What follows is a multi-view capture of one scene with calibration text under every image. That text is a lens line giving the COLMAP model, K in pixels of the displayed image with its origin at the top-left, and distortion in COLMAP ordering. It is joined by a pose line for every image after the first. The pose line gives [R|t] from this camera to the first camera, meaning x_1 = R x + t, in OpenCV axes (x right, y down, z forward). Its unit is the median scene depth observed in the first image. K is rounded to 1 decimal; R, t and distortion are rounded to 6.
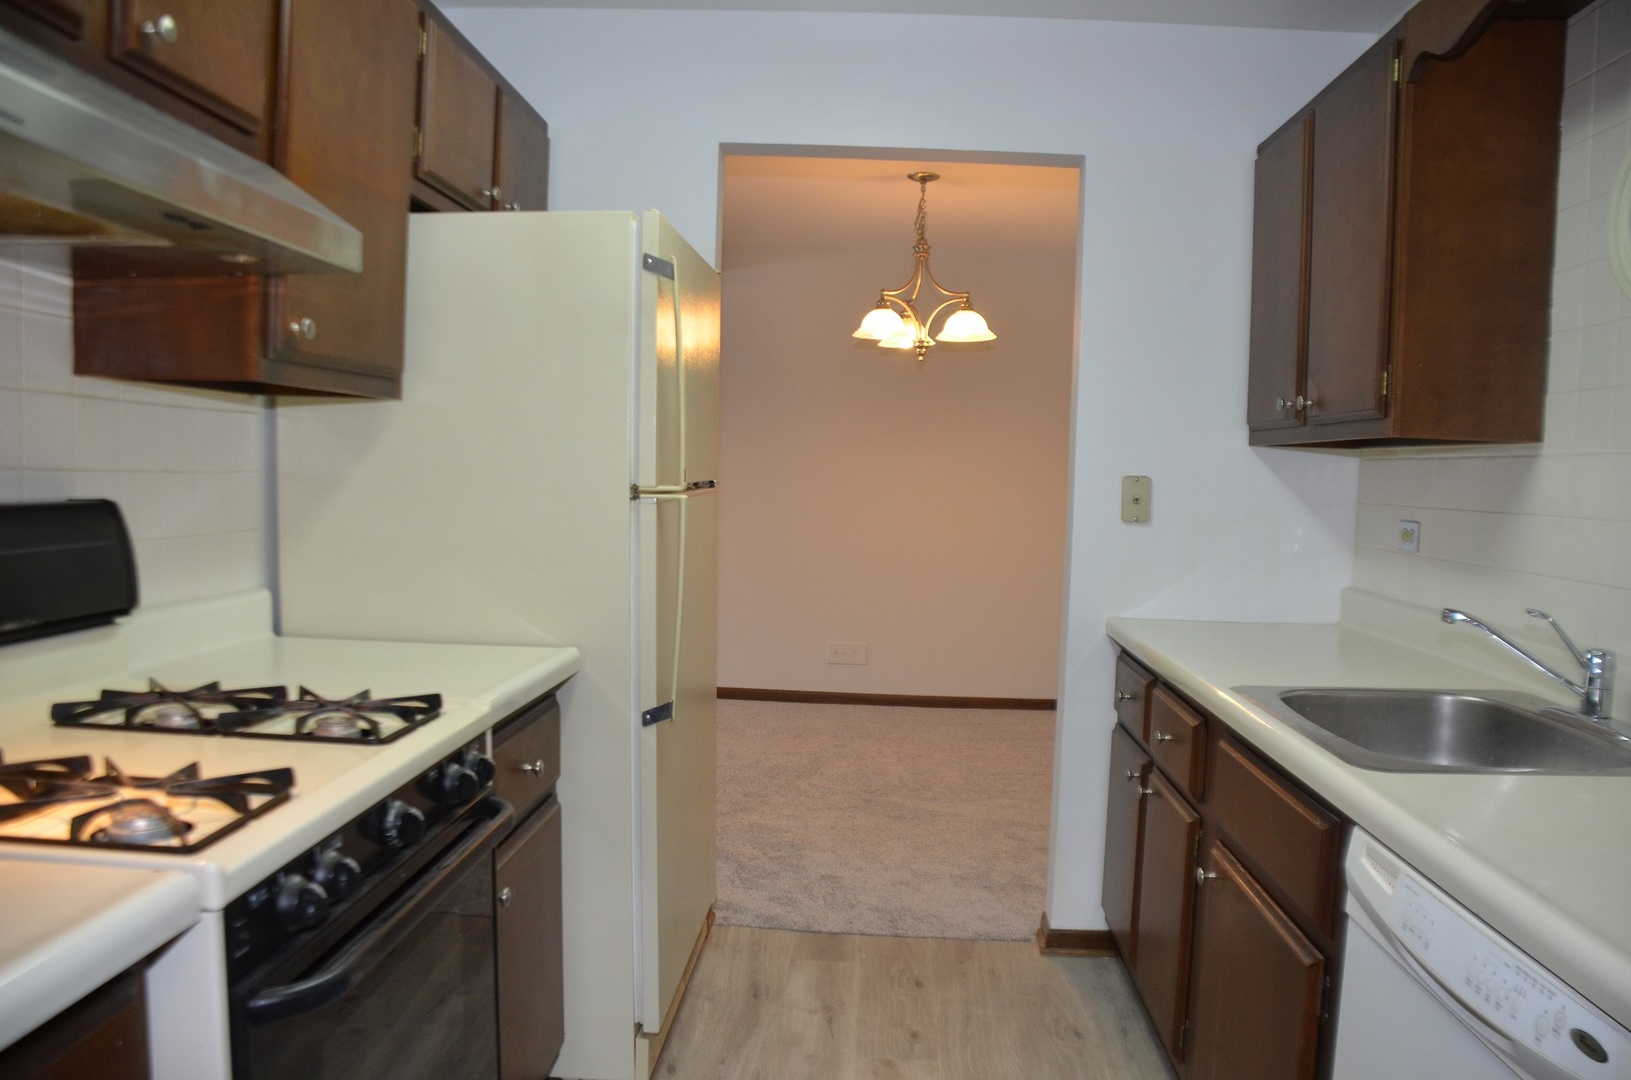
lens RADIAL K [[1253.4, 0, 843.2], [0, 1253.4, 557.4], [0, 0, 1]] dist [-0.174423, 0.117847]
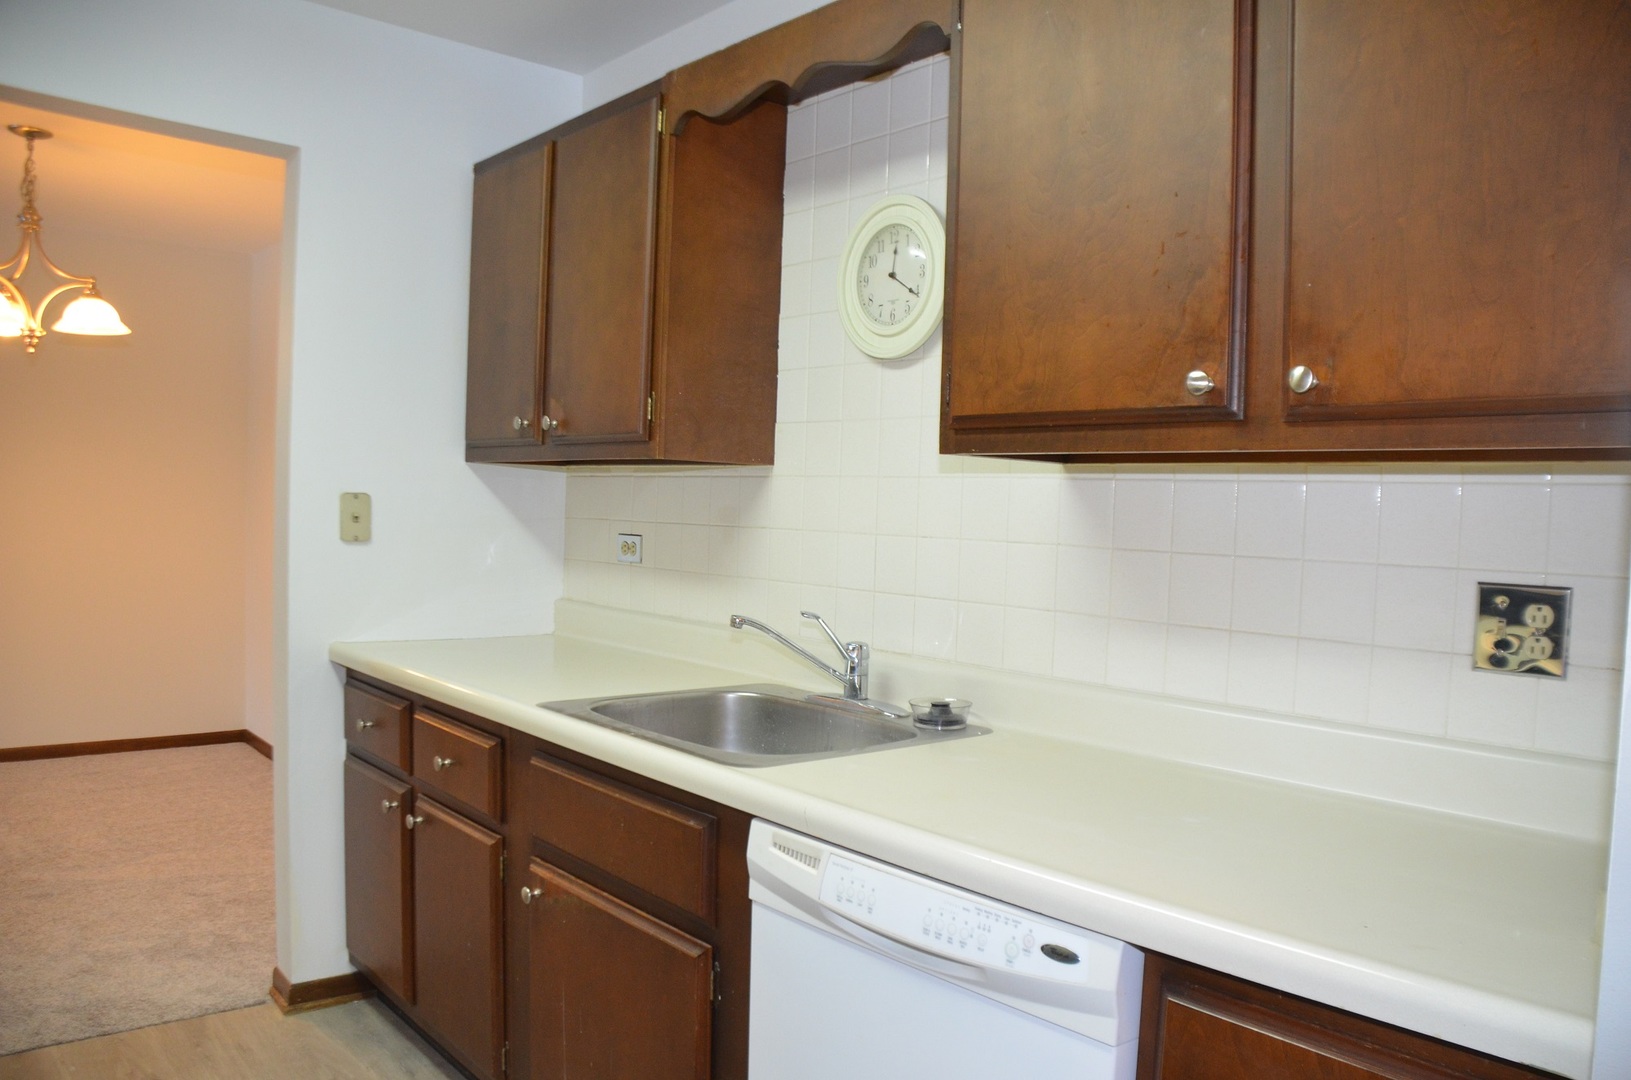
lens RADIAL K [[1253.4, 0, 843.2], [0, 1253.4, 557.4], [0, 0, 1]] dist [-0.174423, 0.117847]
pose [[0.720683, -0.028572, 0.692676, -0.151306], [0.032176, 0.999452, 0.007749, -0.011270], [-0.692518, 0.016703, 0.721207, 0.066051]]
